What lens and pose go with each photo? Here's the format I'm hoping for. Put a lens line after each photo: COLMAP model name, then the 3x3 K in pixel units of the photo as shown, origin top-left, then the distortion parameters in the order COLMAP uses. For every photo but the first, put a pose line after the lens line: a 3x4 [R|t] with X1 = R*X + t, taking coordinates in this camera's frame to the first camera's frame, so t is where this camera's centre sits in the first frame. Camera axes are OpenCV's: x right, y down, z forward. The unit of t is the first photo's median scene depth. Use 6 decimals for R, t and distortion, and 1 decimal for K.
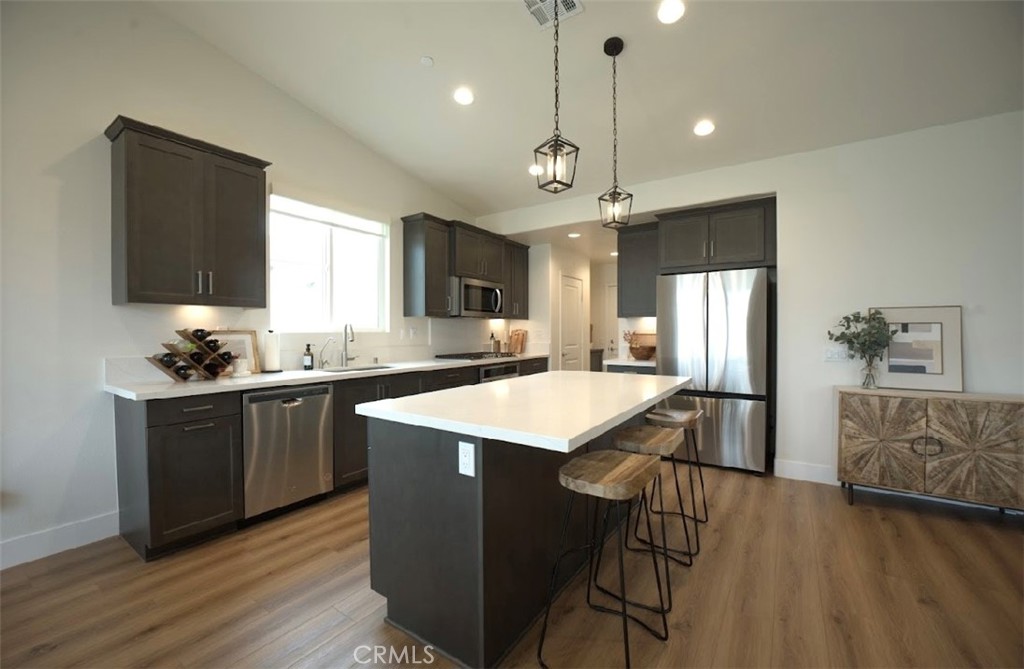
lens RADIAL K [[414.1, 0, 512.0], [0, 414.1, 334.5], [0, 0, 1]] dist [0.000014, -0.000005]
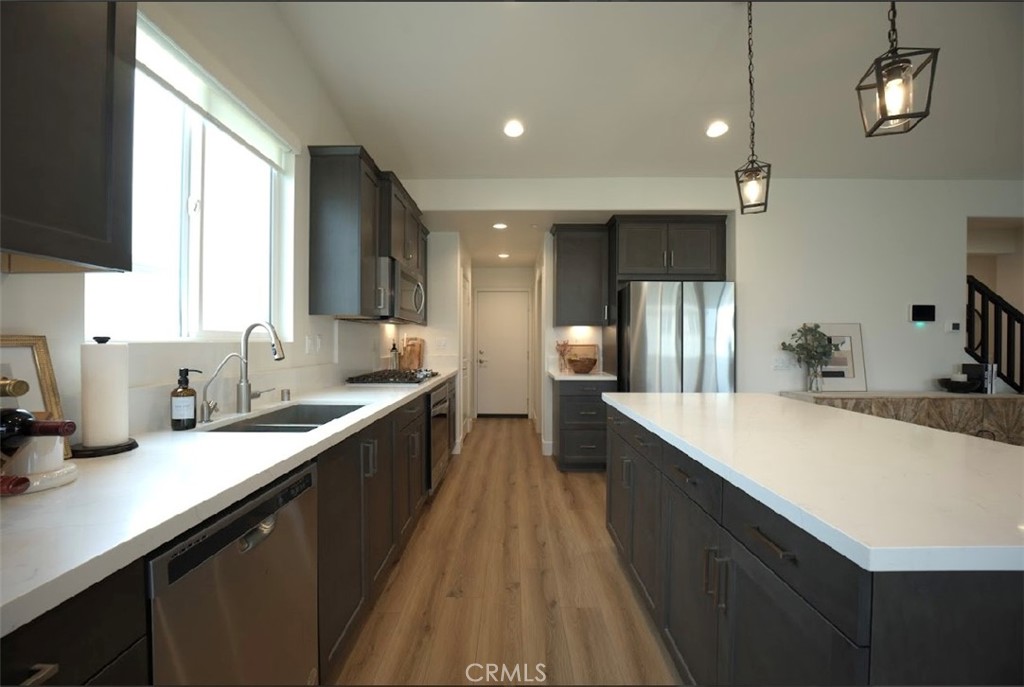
lens RADIAL K [[416.3, 0, 515.3], [0, 416.3, 339.1], [0, 0, 1]] dist [0.000950, 0.000025]
pose [[0.833354, 0.007838, 0.552684, -0.397802], [-0.000951, 0.999918, -0.012747, -0.002306], [-0.552739, 0.010098, 0.833293, 0.404192]]
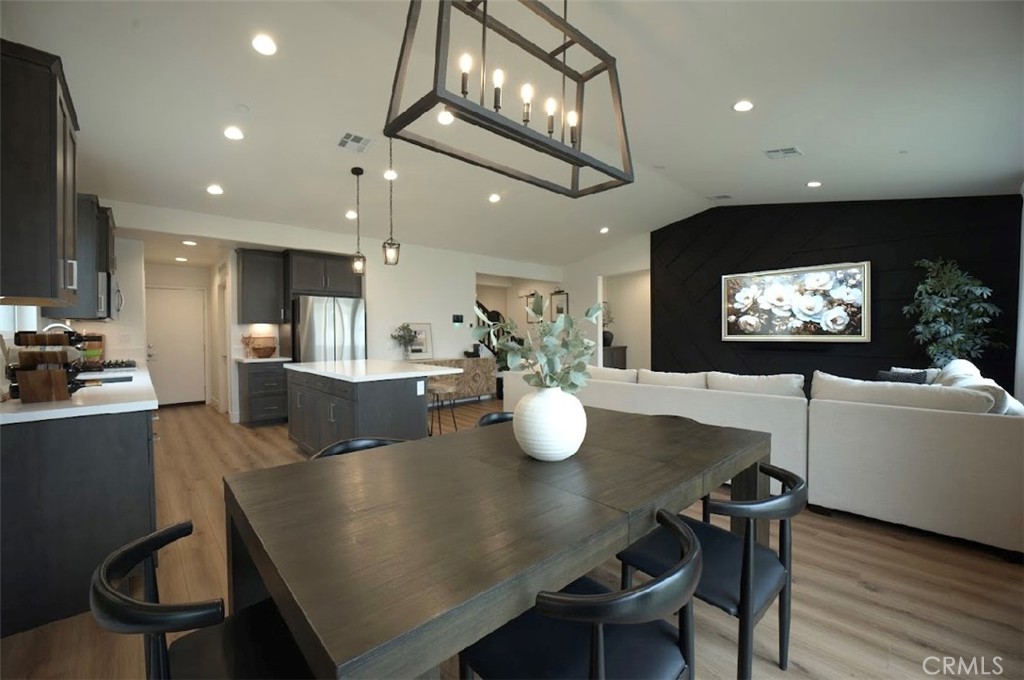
lens RADIAL K [[408.8, 0, 512.0], [0, 408.8, 340.0], [0, 0, 1]] dist [-0.039907, 0.000073]
pose [[0.233583, -0.016139, 0.972203, -0.881950], [0.012800, 0.999827, 0.013523, 0.000552], [-0.972253, 0.009286, 0.233749, -0.020333]]
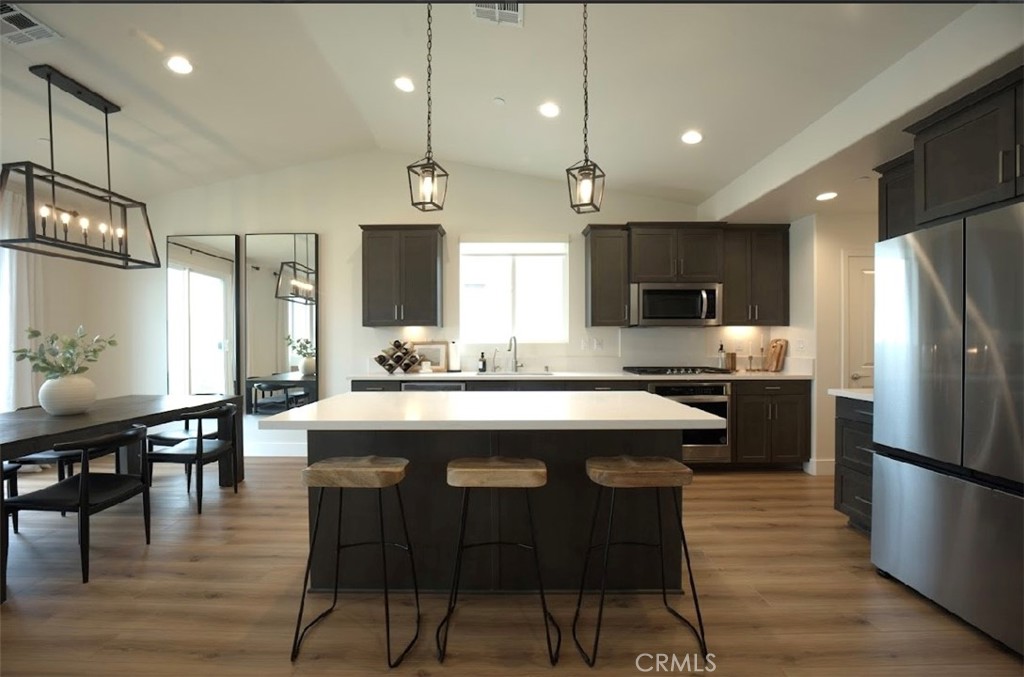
lens RADIAL K [[410.5, 0, 512.0], [0, 410.5, 338.5], [0, 0, 1]] dist [-0.001413, -0.000168]
pose [[0.574152, -0.007219, -0.818717, 0.543633], [-0.005192, 0.999909, -0.012457, -0.003475], [0.818732, 0.011403, 0.574062, 0.304125]]
